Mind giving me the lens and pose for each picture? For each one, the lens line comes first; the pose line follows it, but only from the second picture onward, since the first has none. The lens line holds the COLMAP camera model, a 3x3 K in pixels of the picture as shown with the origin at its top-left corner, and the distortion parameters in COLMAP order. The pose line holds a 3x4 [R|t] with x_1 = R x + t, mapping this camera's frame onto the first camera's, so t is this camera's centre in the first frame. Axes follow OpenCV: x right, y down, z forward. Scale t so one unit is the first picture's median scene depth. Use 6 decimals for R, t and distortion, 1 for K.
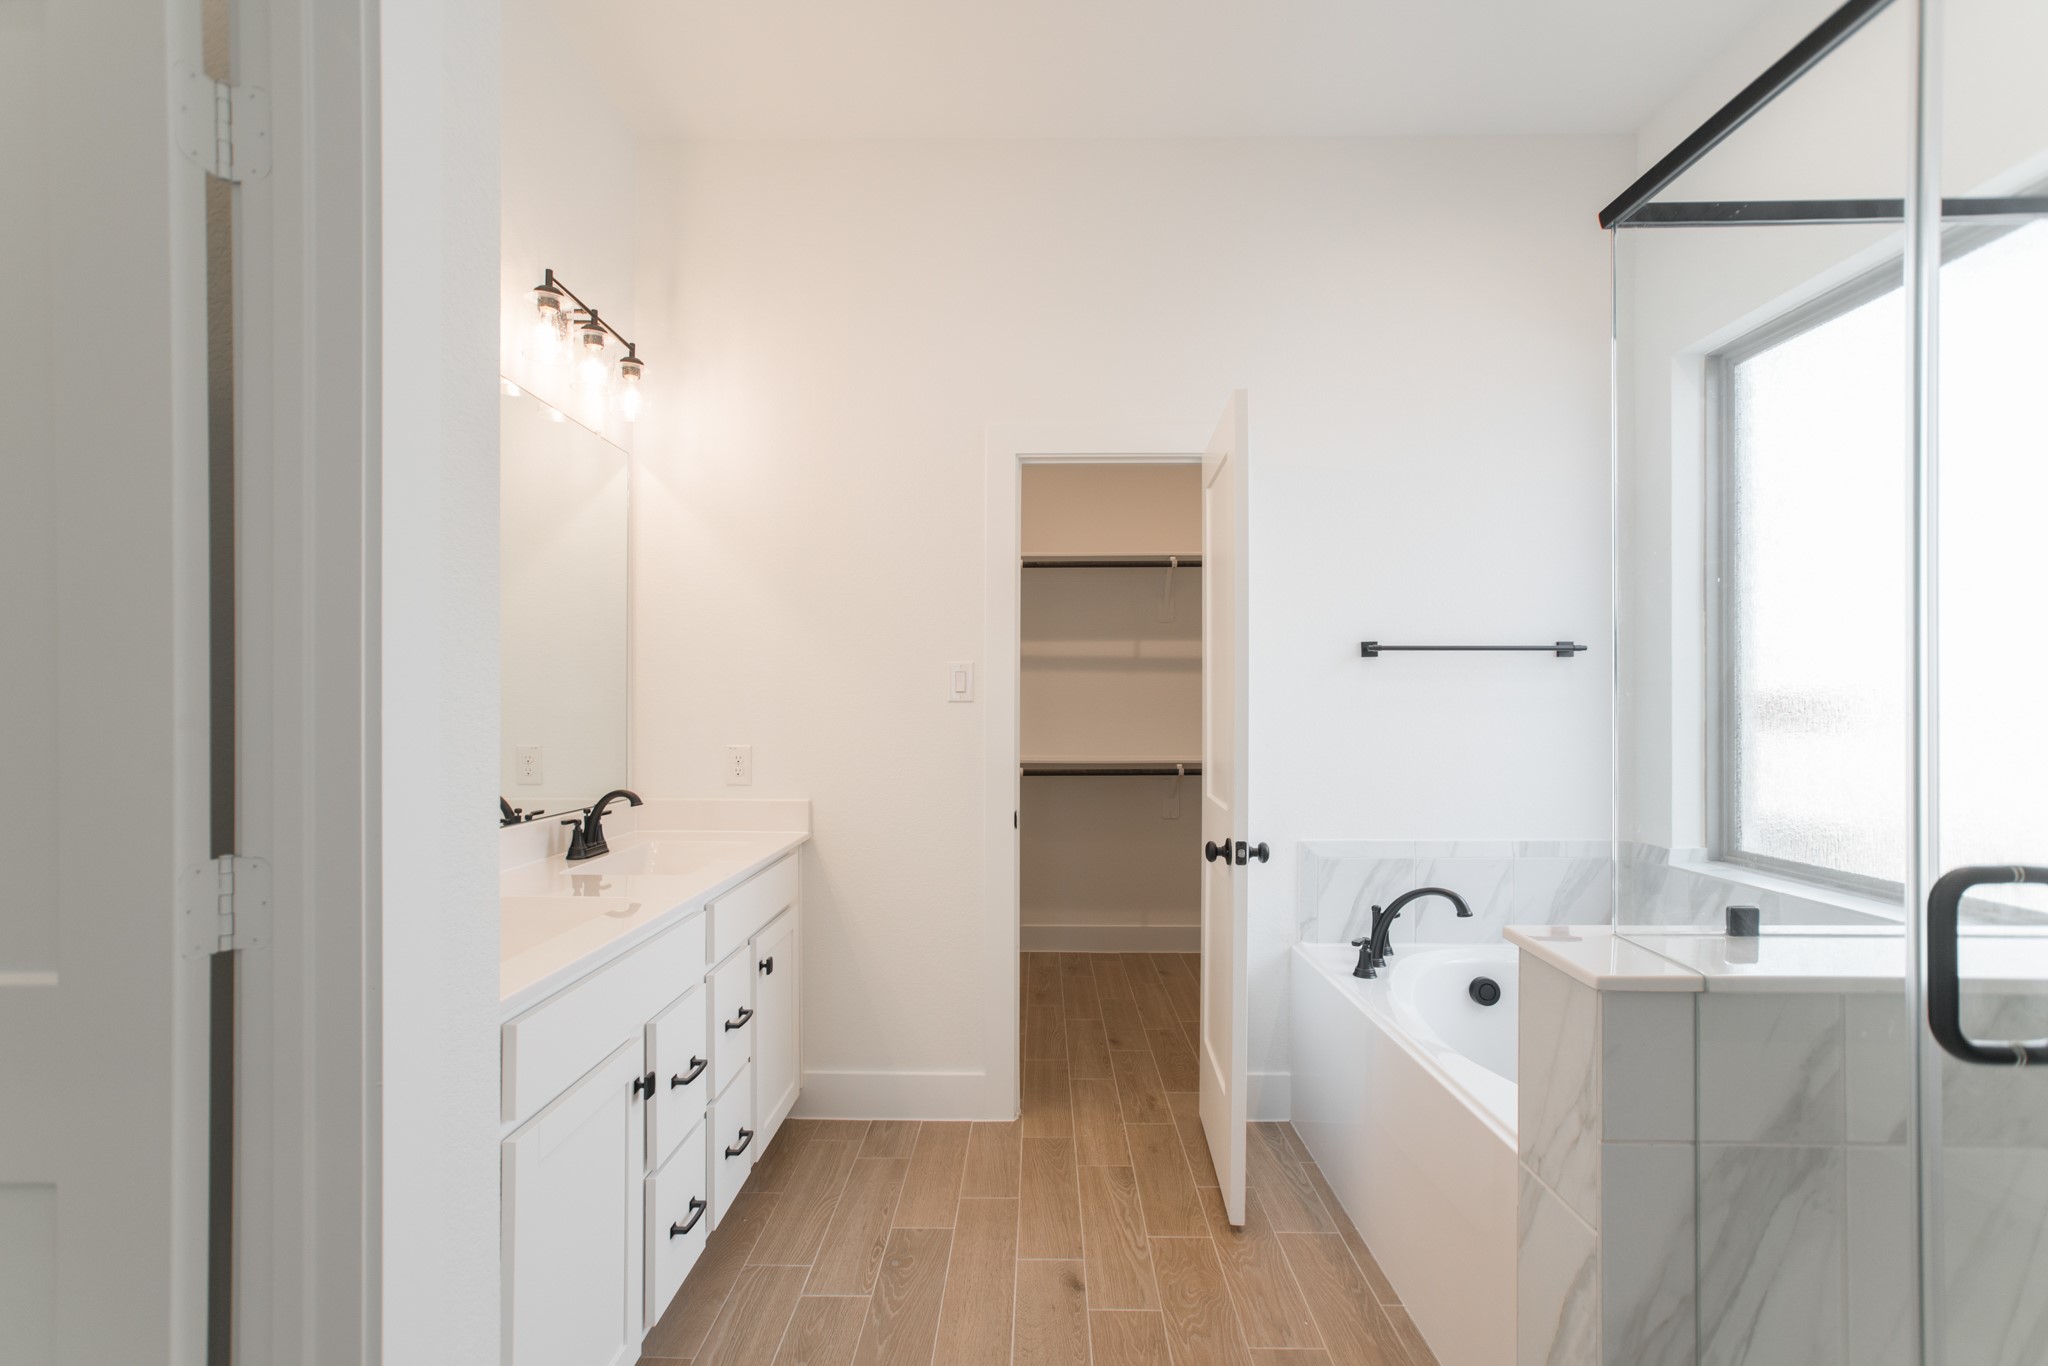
lens RADIAL K [[905.6, 0, 1028.6], [0, 905.6, 694.9], [0, 0, 1]] dist [-0.043616, 0.034081]
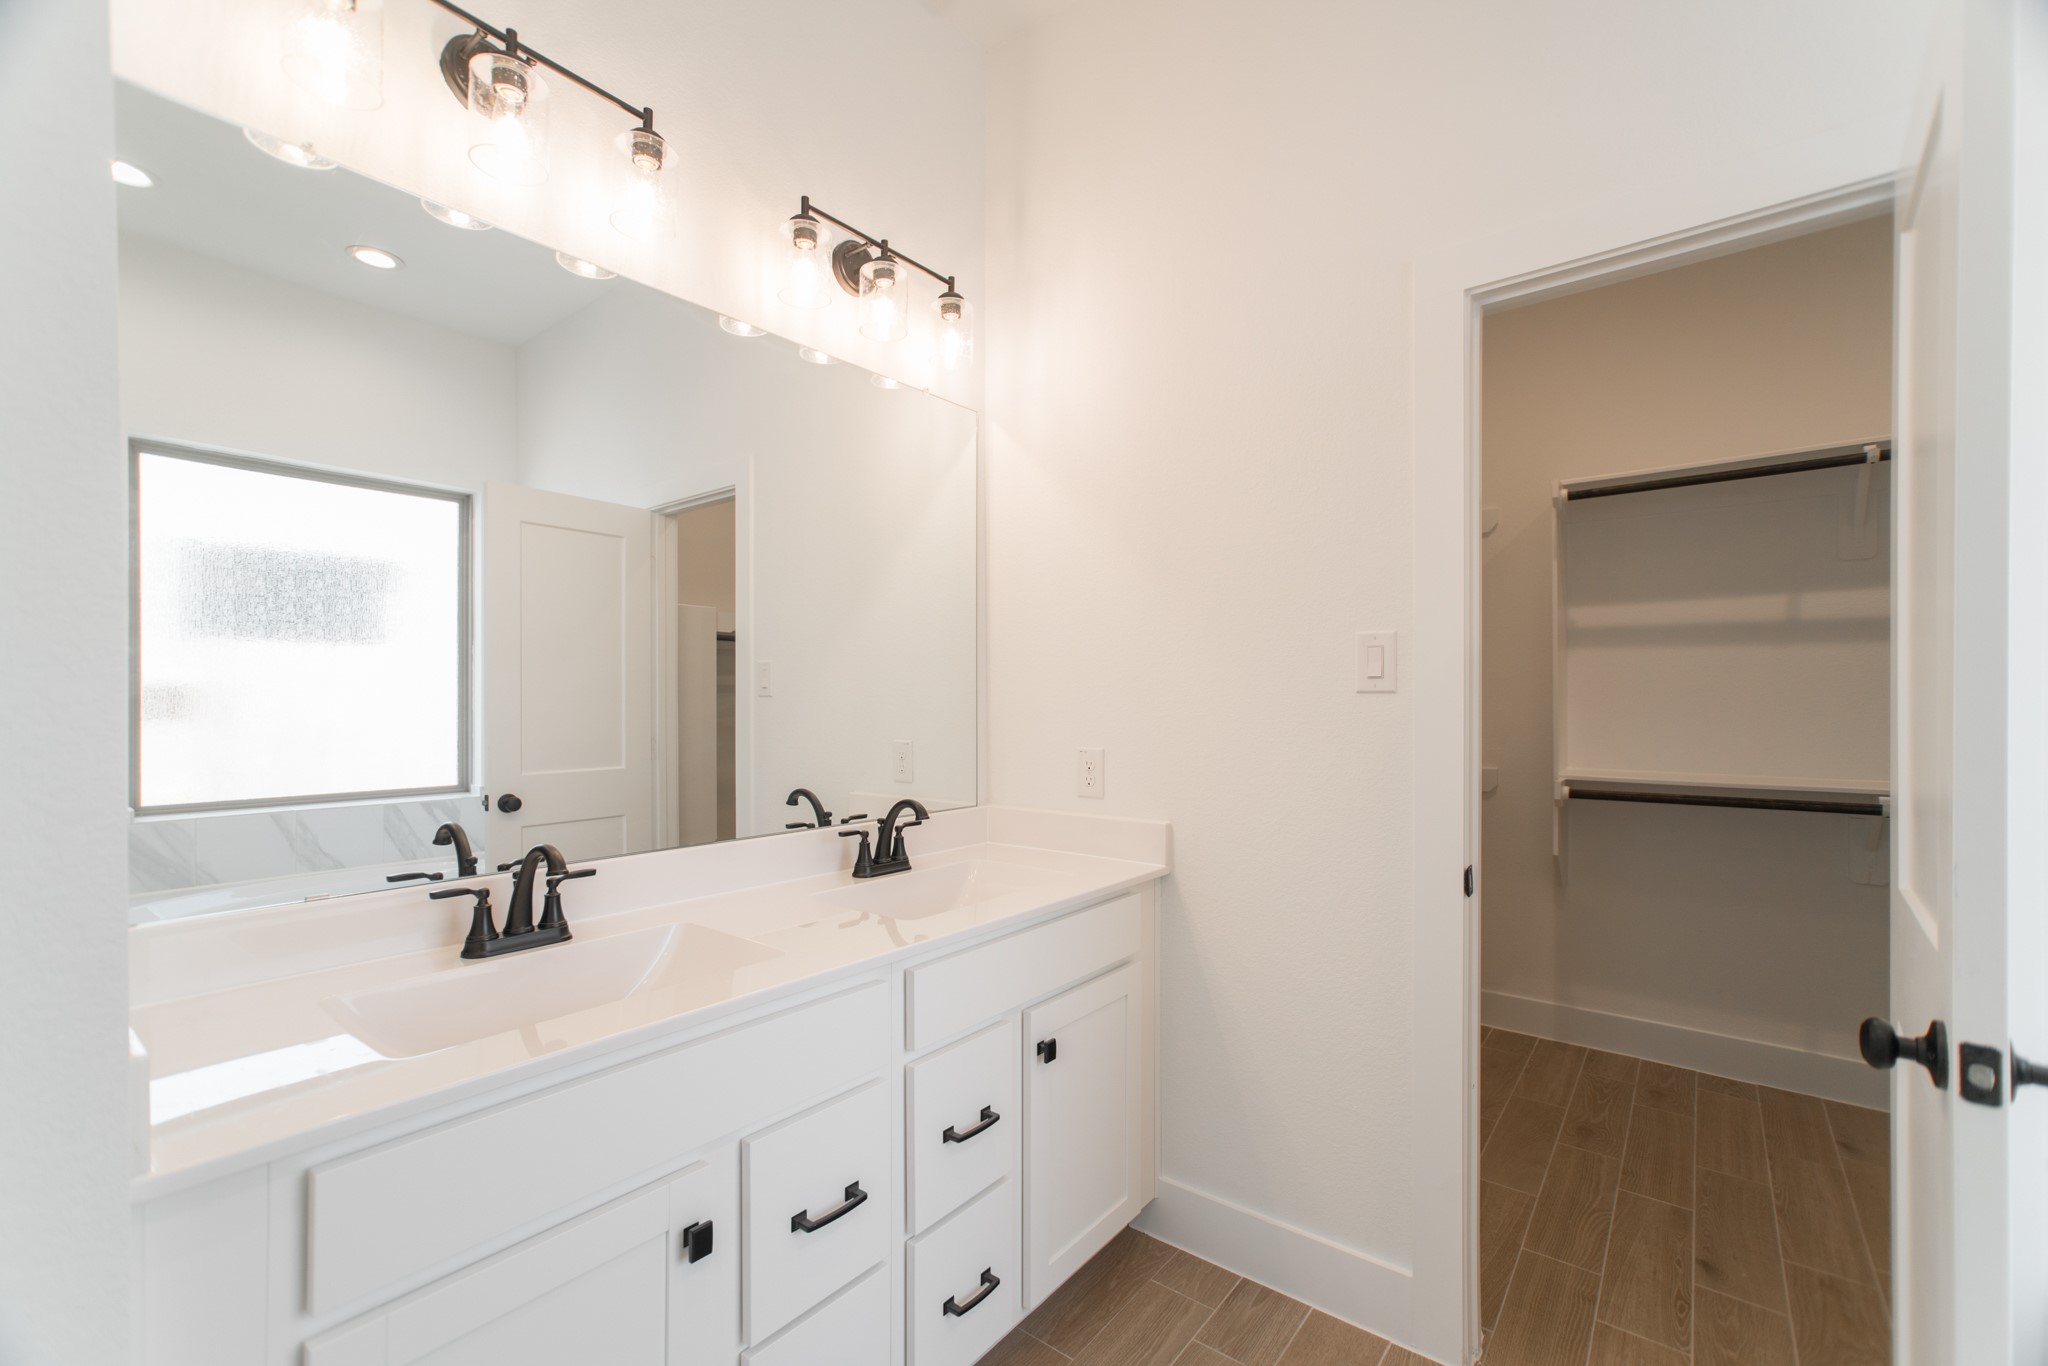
lens RADIAL K [[863.6, 0, 1026.7], [0, 863.6, 697.9], [0, 0, 1]] dist [-0.019319, 0.013962]
pose [[0.791480, -0.001799, -0.611192, 0.113253], [0.009399, 0.999913, 0.009229, 0.003442], [0.611123, -0.013049, 0.791428, 0.373632]]
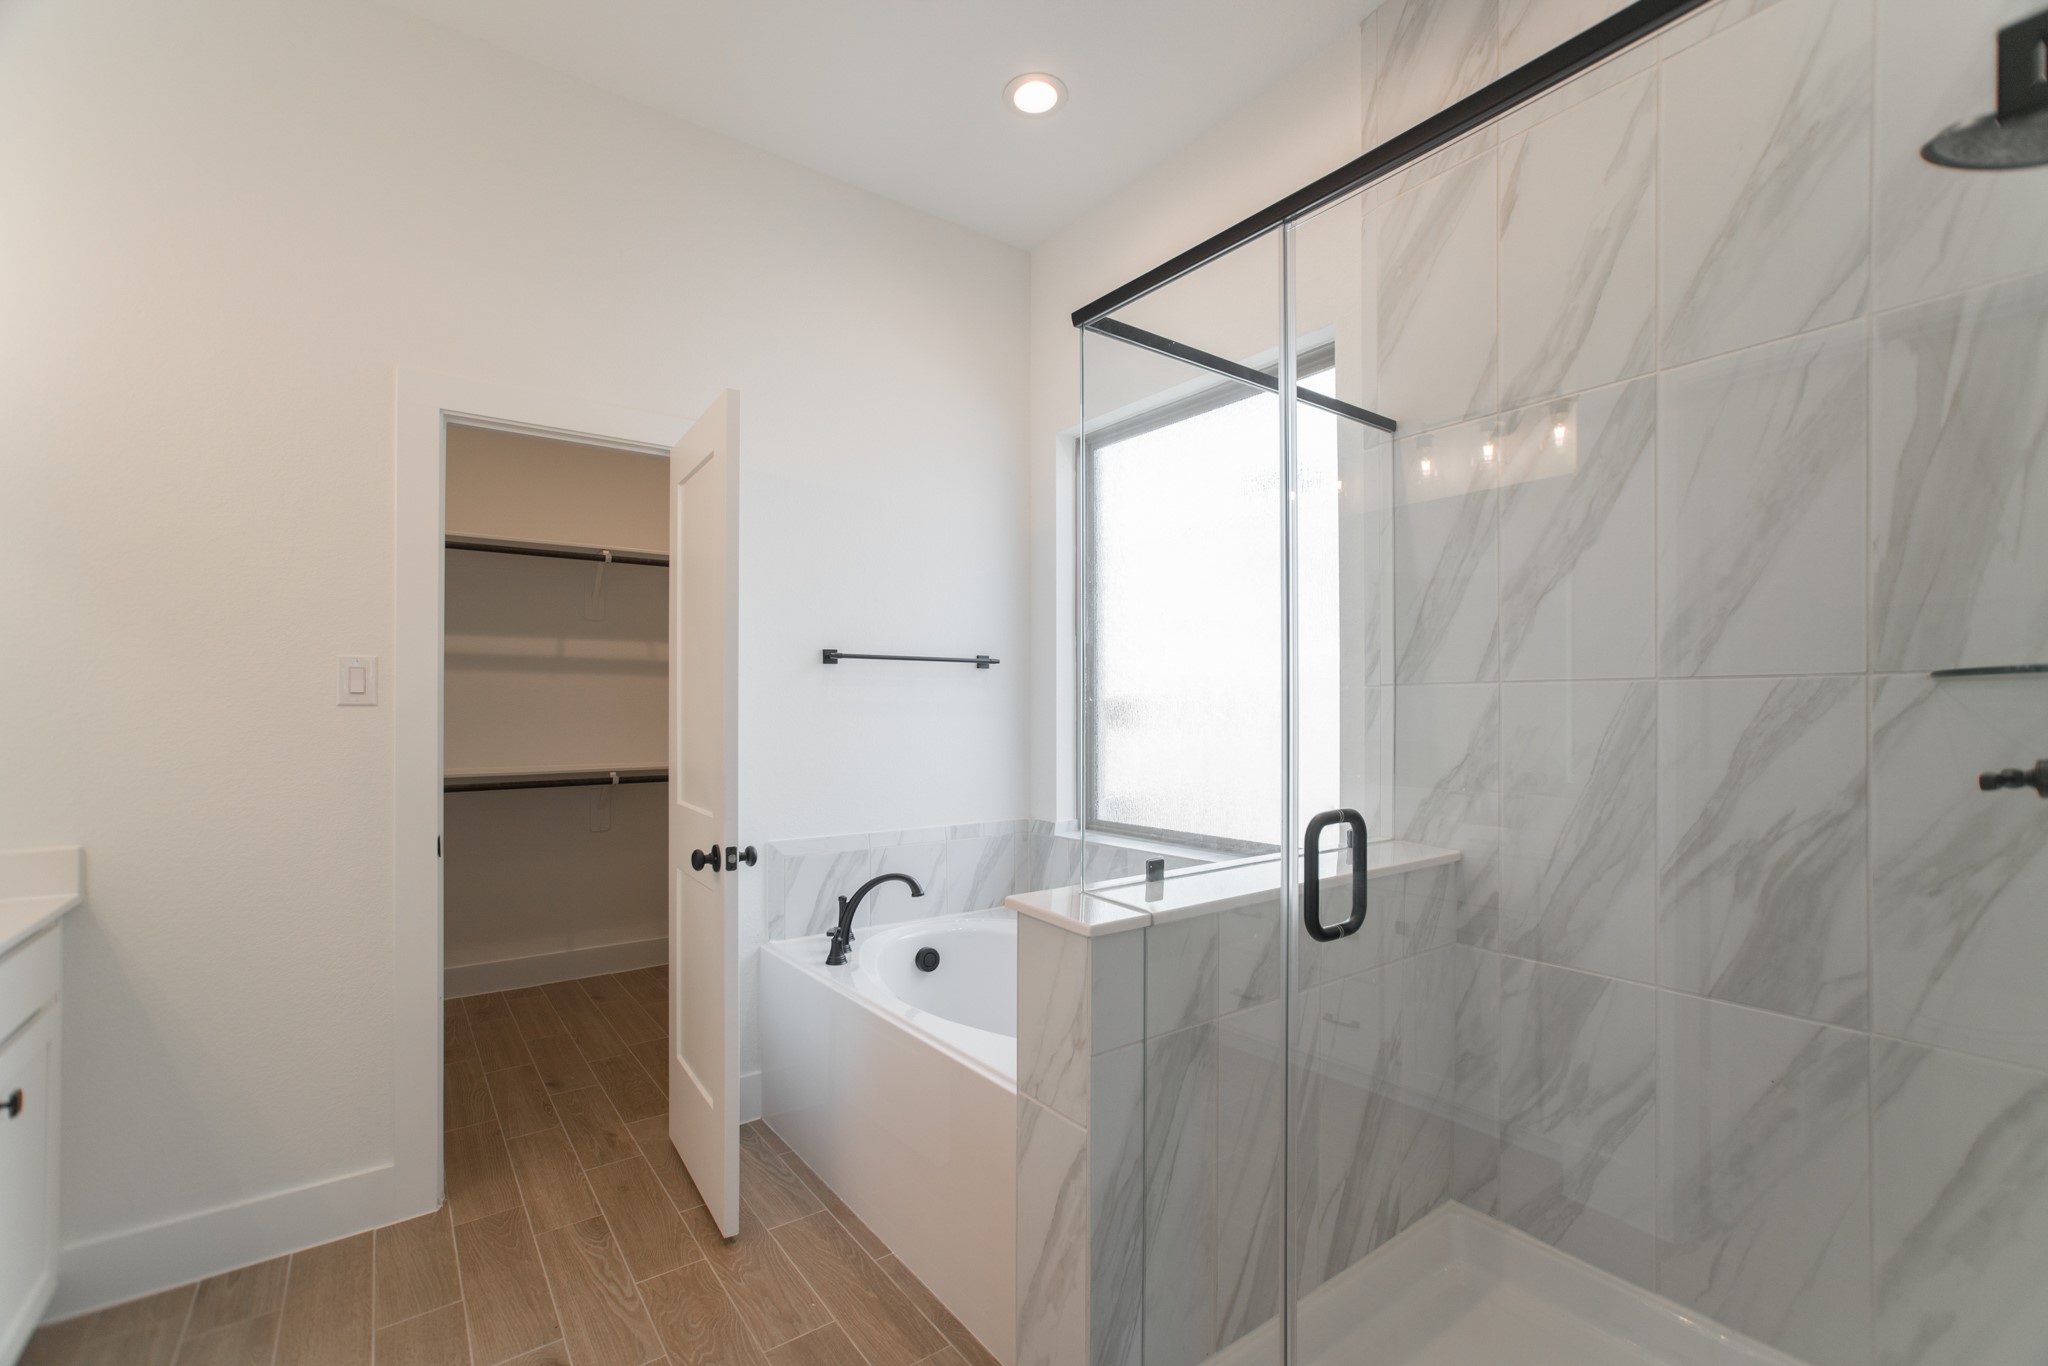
lens RADIAL K [[880.2, 0, 1024.7], [0, 880.2, 702.1], [0, 0, 1]] dist [-0.029887, 0.021737]
pose [[0.796548, 0.003629, 0.604565, -0.074778], [-0.005524, 0.999984, 0.001275, 0.000292], [-0.604550, -0.004355, 0.796555, 0.032972]]
